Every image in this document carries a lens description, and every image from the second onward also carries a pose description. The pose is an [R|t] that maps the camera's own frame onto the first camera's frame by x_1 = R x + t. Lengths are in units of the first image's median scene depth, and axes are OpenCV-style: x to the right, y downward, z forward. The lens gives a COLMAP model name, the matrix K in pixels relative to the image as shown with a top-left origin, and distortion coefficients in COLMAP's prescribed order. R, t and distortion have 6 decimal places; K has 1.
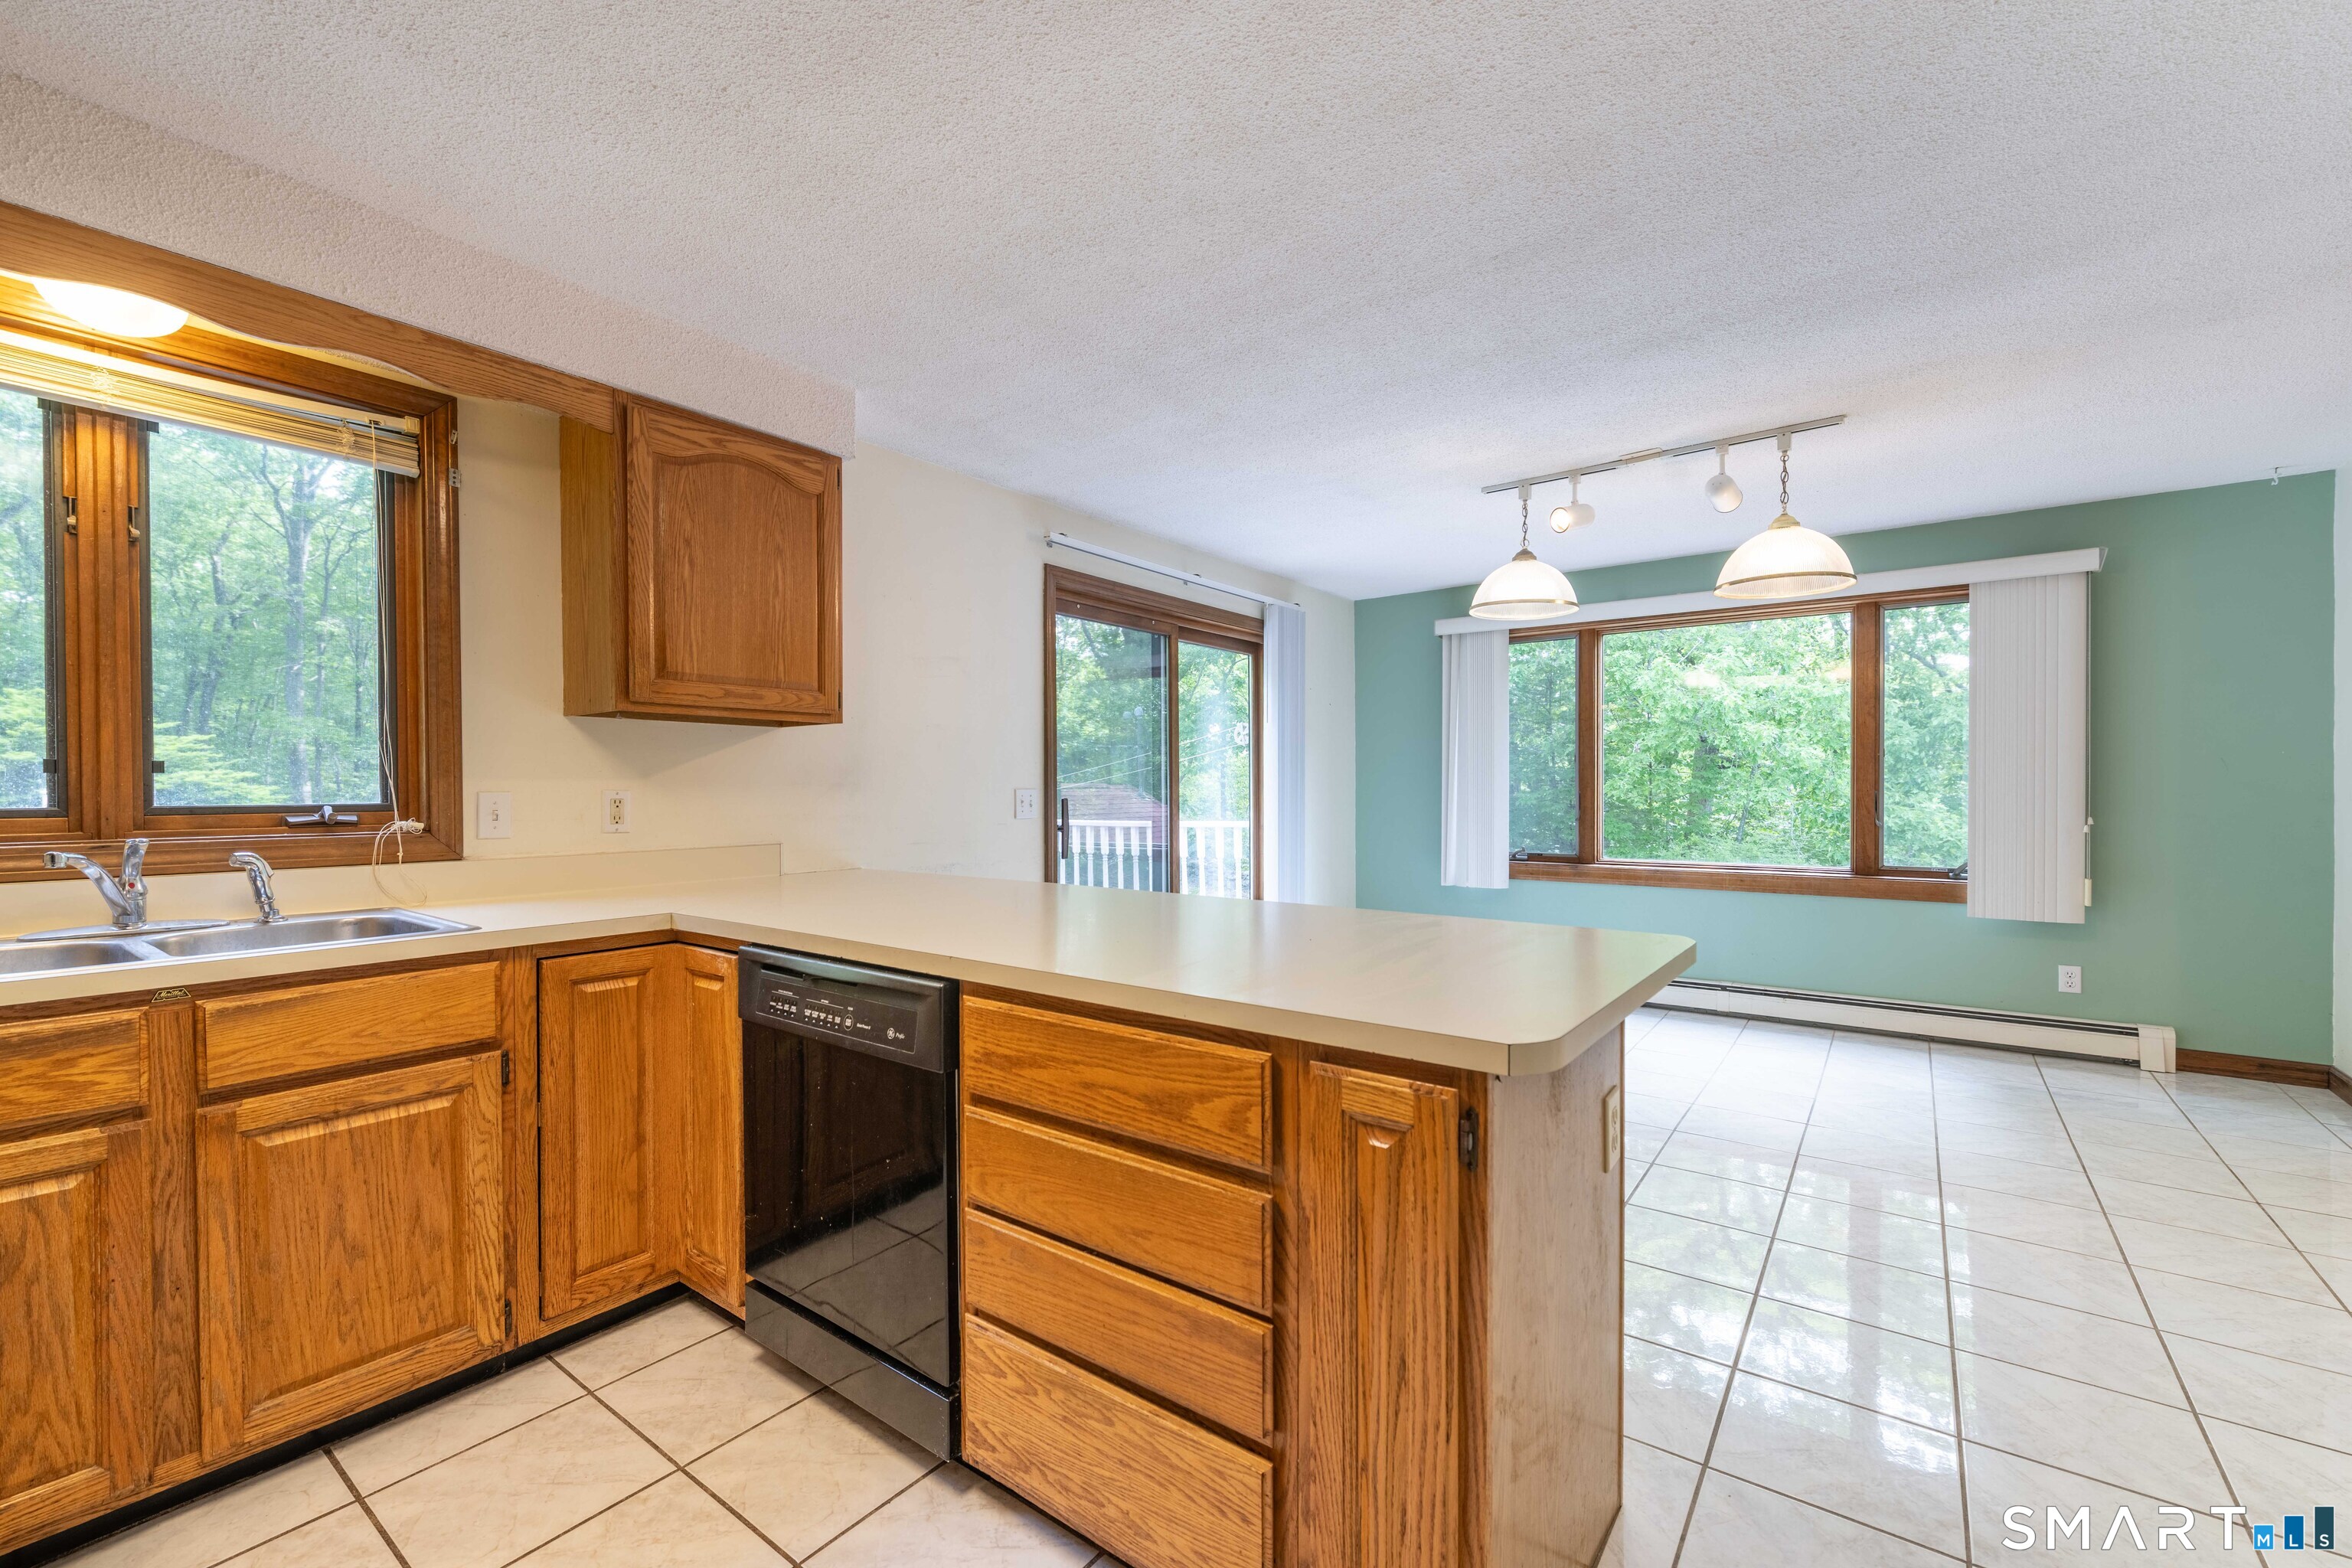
lens RADIAL K [[973.4, 0, 1171.1], [0, 973.4, 795.8], [0, 0, 1]] dist [0.002818, 0.000418]
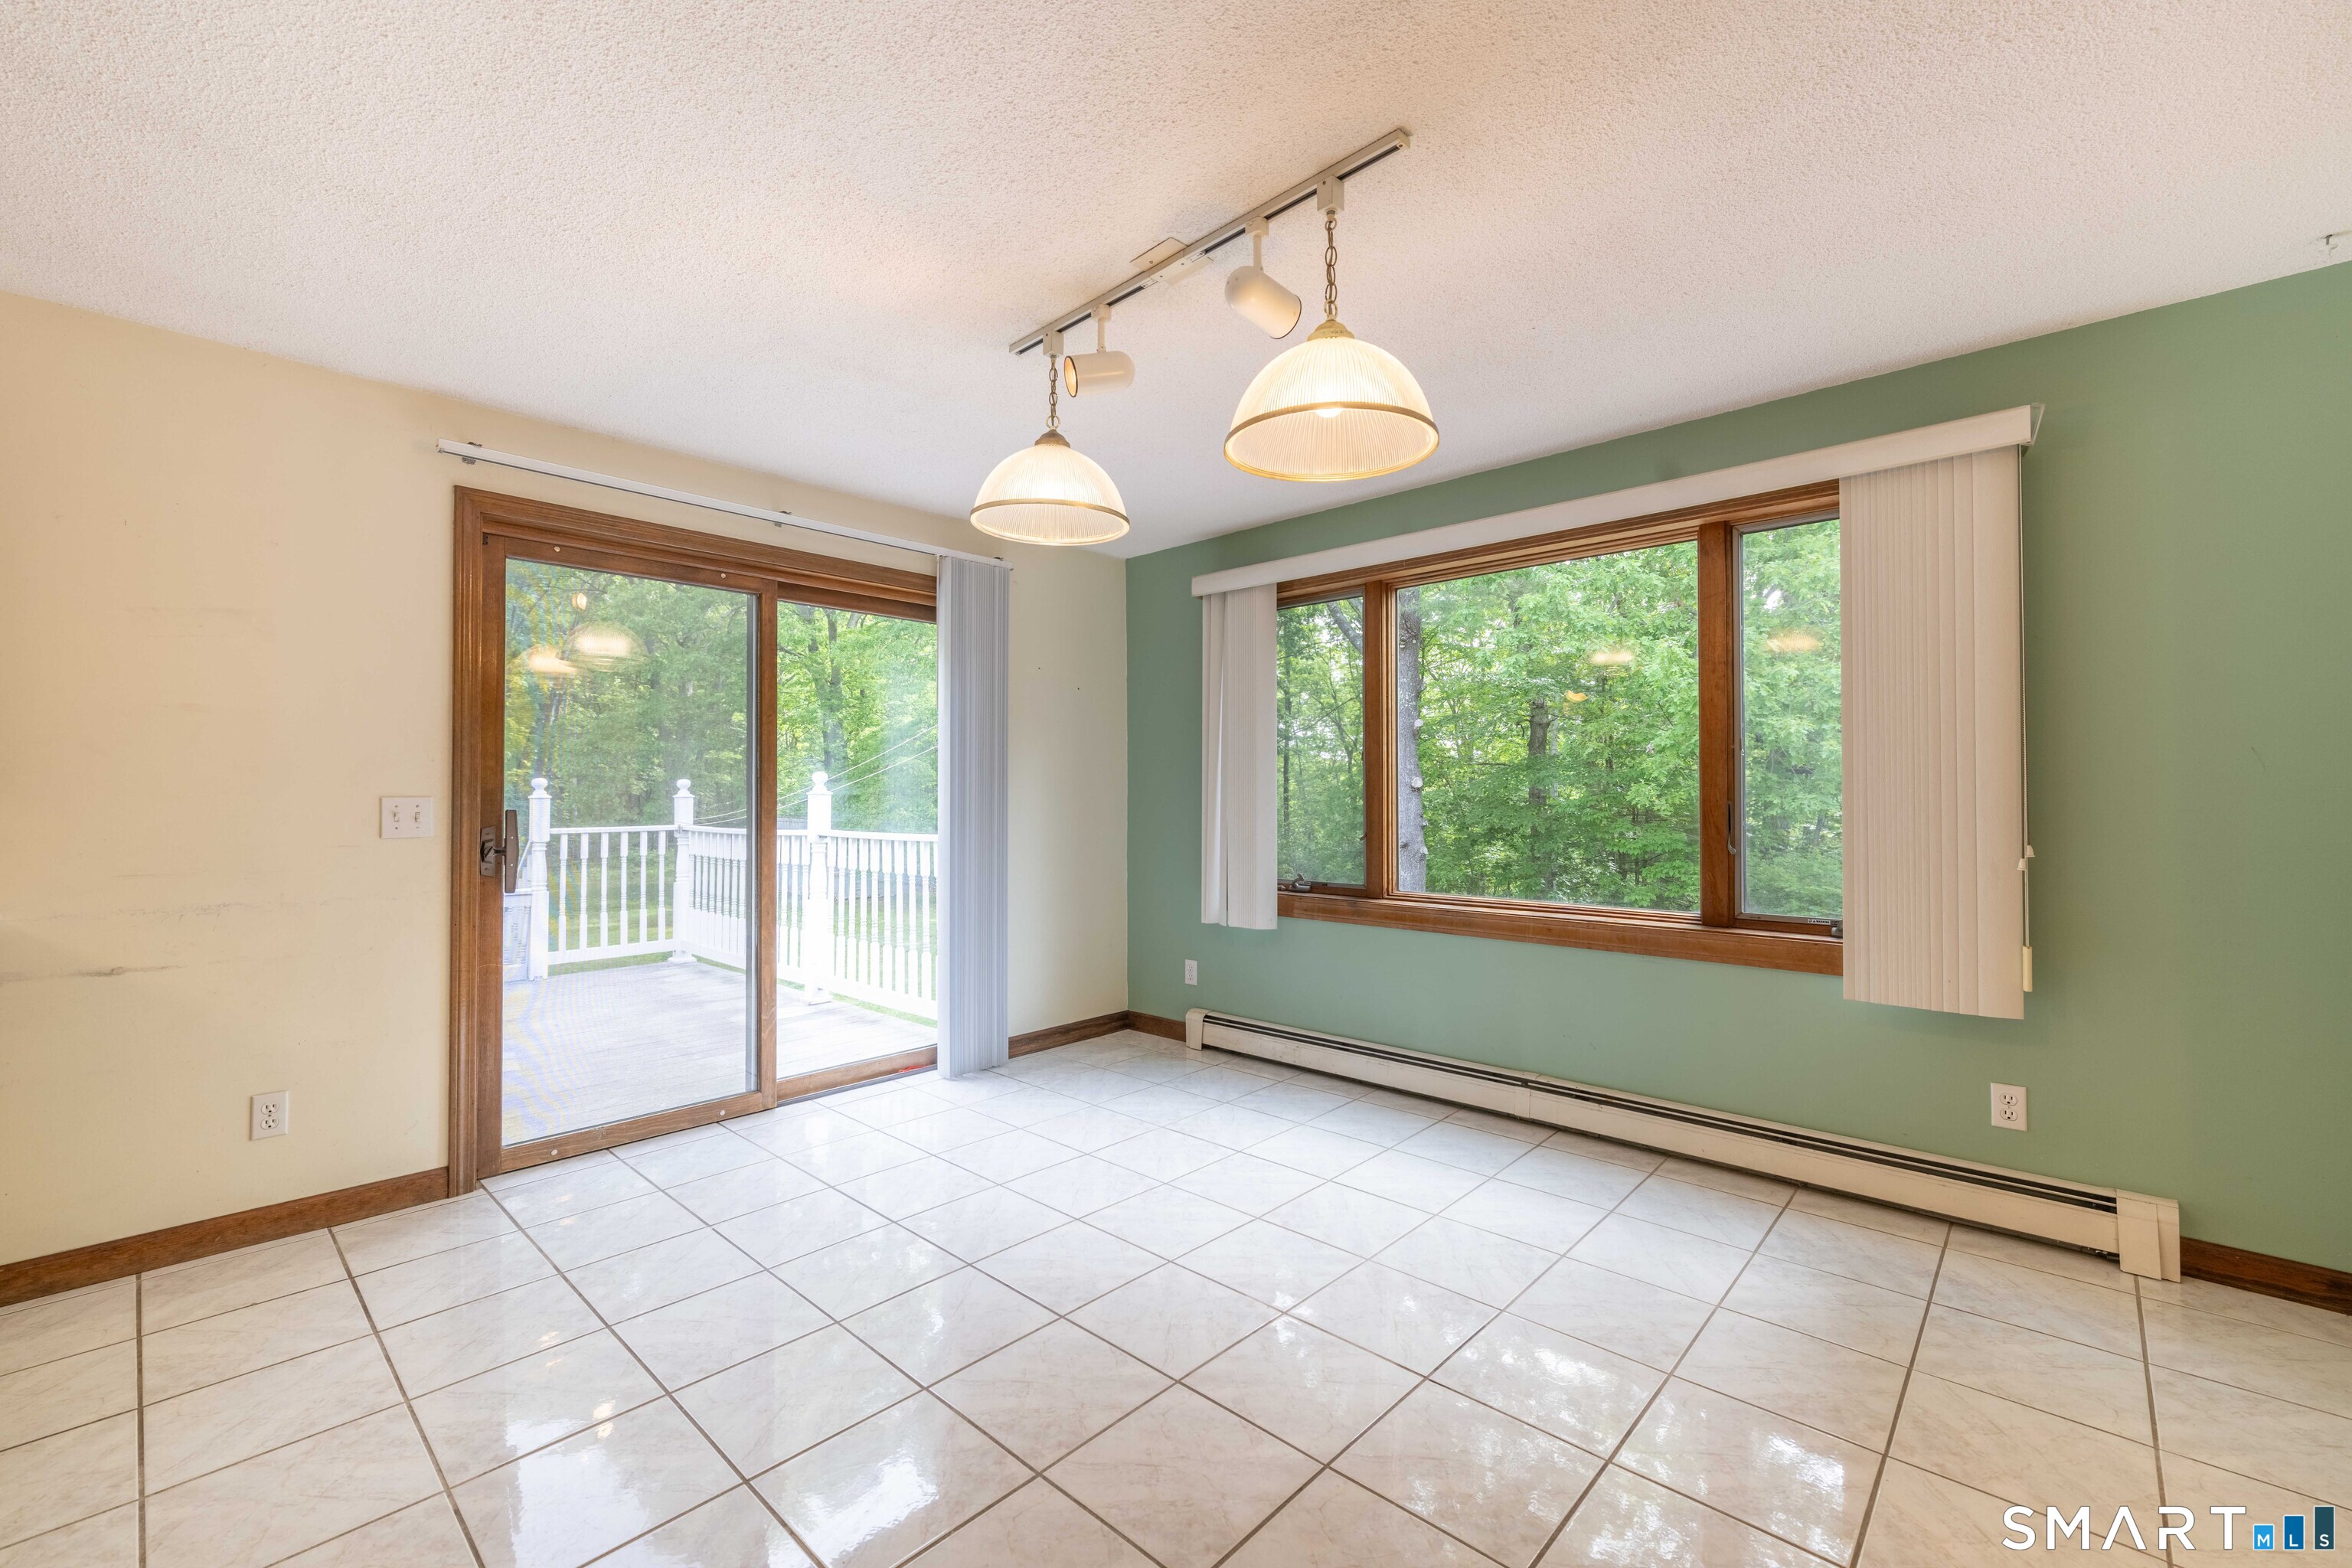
lens RADIAL K [[970.7, 0, 1170.5], [0, 970.7, 783.6], [0, 0, 1]] dist [-0.001286, -0.000528]
pose [[0.993990, 0.000664, -0.109465, 0.451658], [-0.002737, 0.999820, -0.018788, -0.003789], [0.109432, 0.018975, 0.993813, 0.321703]]
